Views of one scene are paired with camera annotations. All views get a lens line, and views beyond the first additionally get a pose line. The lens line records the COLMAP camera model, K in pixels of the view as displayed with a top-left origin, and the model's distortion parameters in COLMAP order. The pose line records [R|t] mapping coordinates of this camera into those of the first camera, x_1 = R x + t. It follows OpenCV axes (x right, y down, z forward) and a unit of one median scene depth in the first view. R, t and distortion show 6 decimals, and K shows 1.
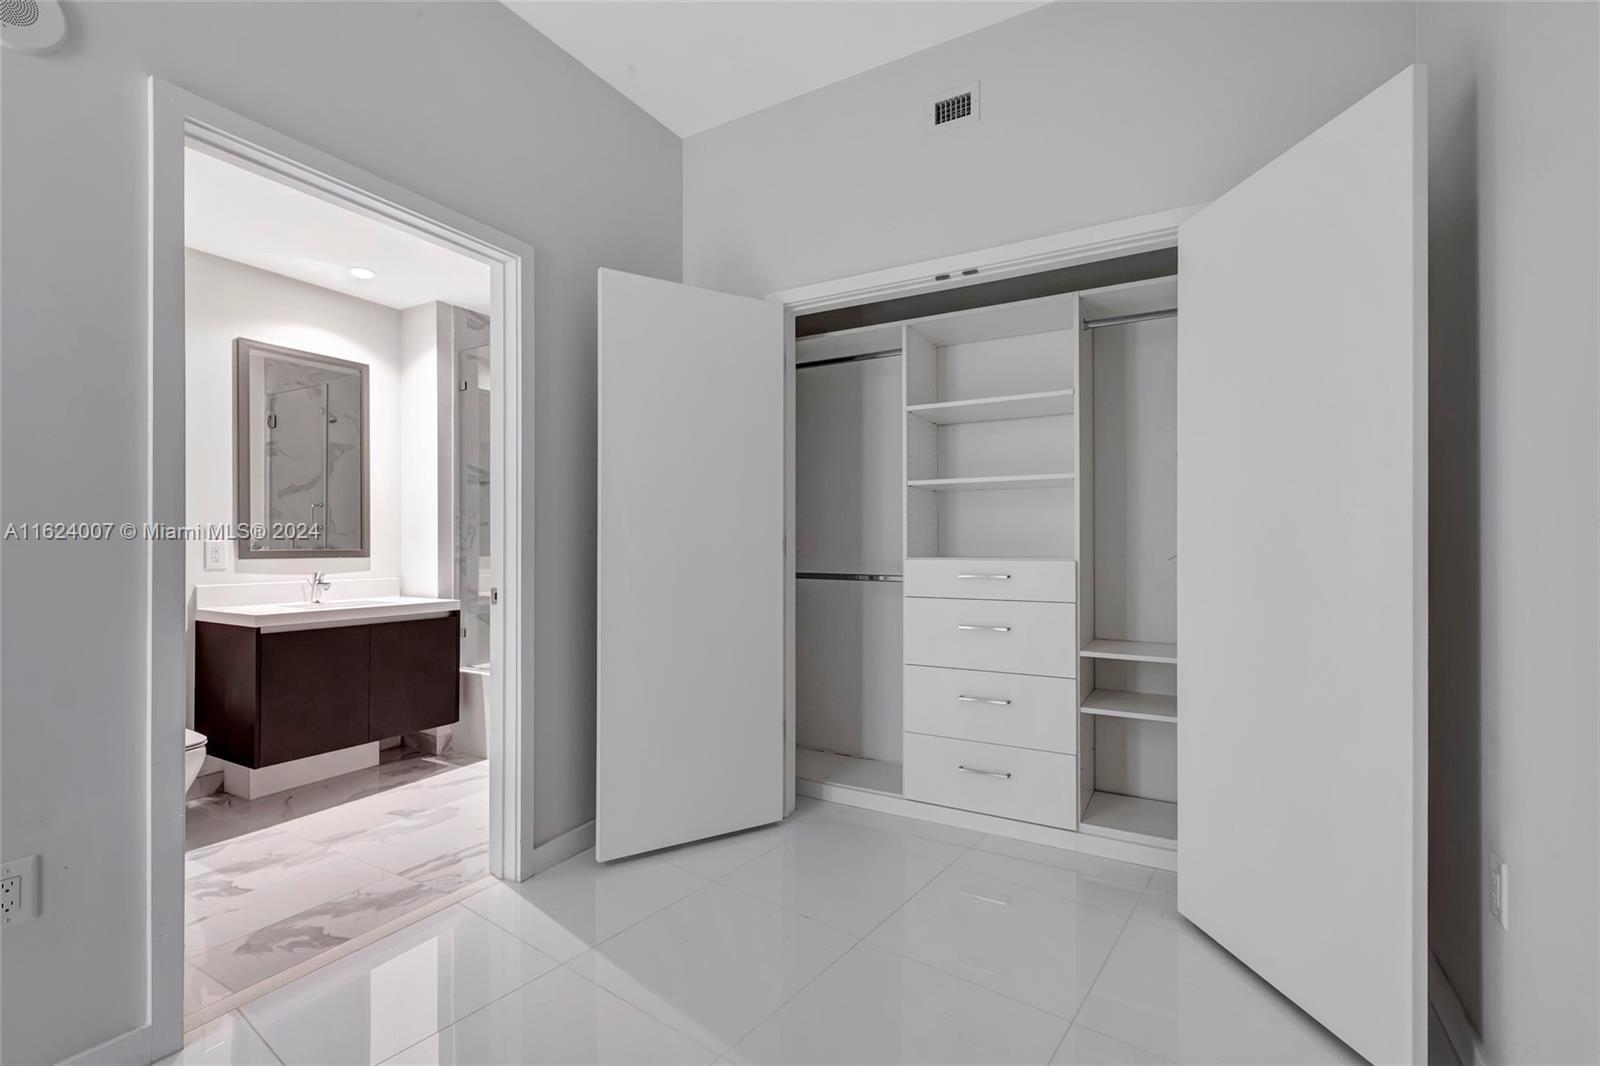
lens RADIAL K [[713.1, 0, 804.8], [0, 713.1, 543.2], [0, 0, 1]] dist [0.002093, 0.000121]
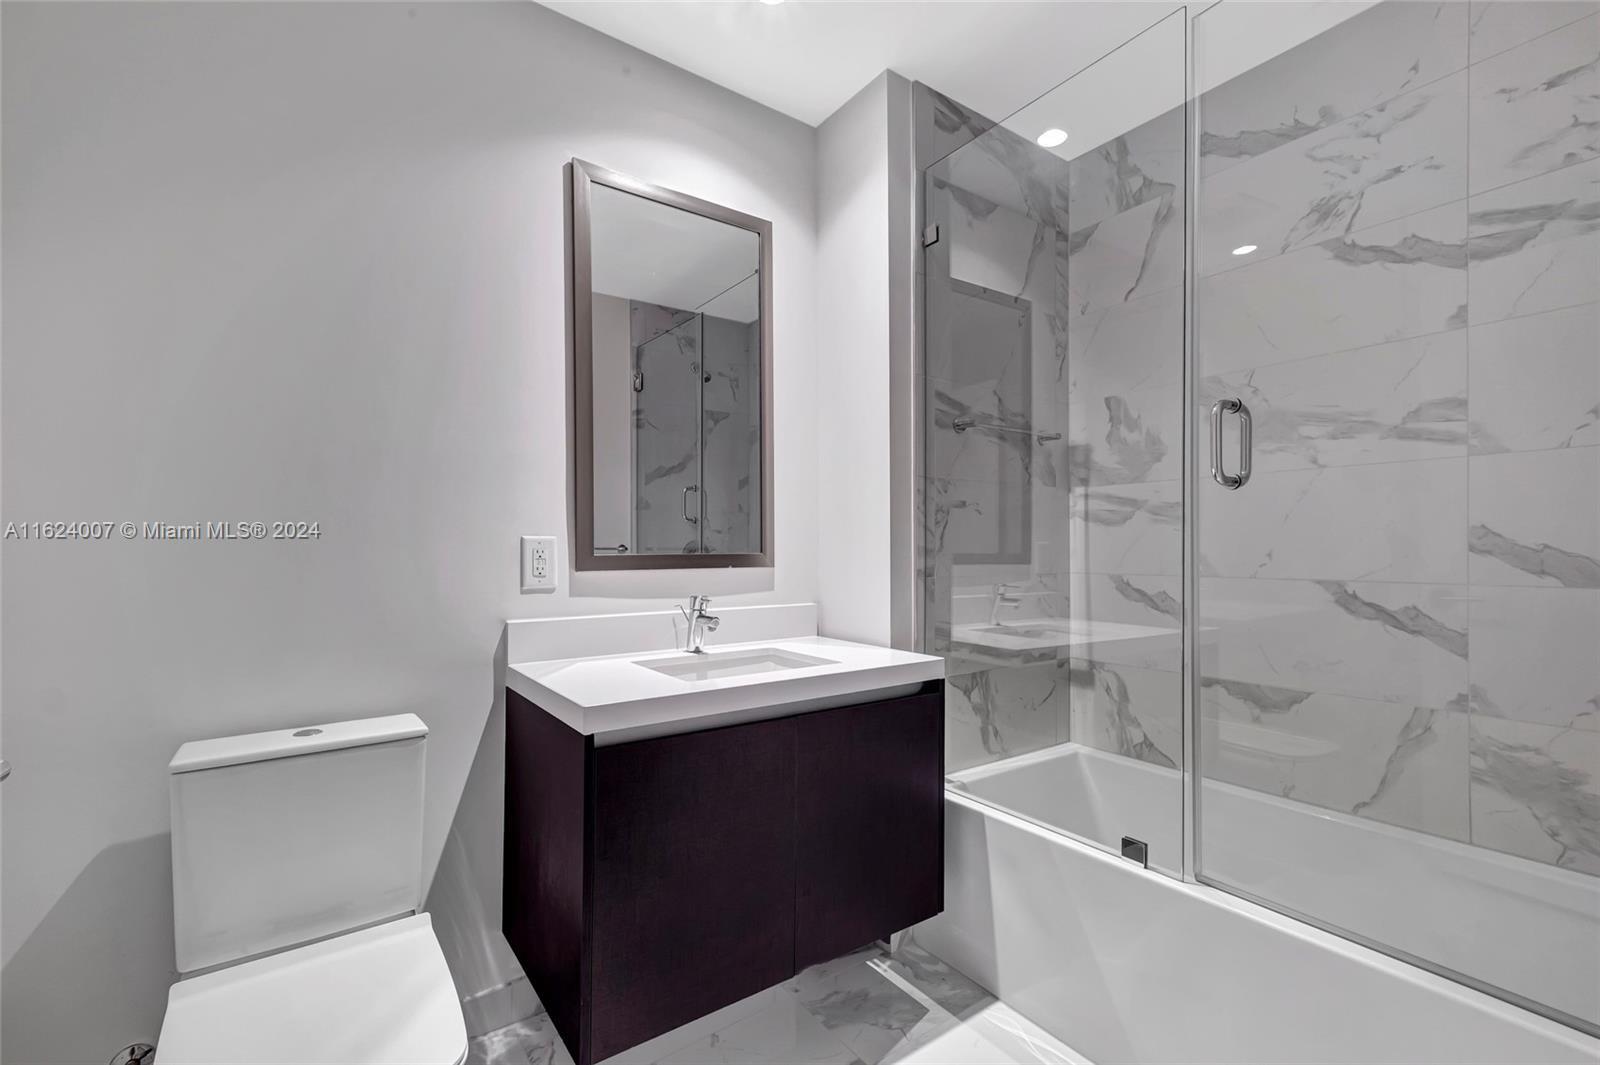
lens RADIAL K [[713.1, 0, 804.8], [0, 713.1, 542.7], [0, 0, 1]] dist [0.002093, 0.000121]
pose [[0.909578, -0.005552, -0.415496, -0.342627], [0.003583, 0.999978, -0.005519, 0.003843], [0.415518, 0.003531, 0.909578, 0.484791]]
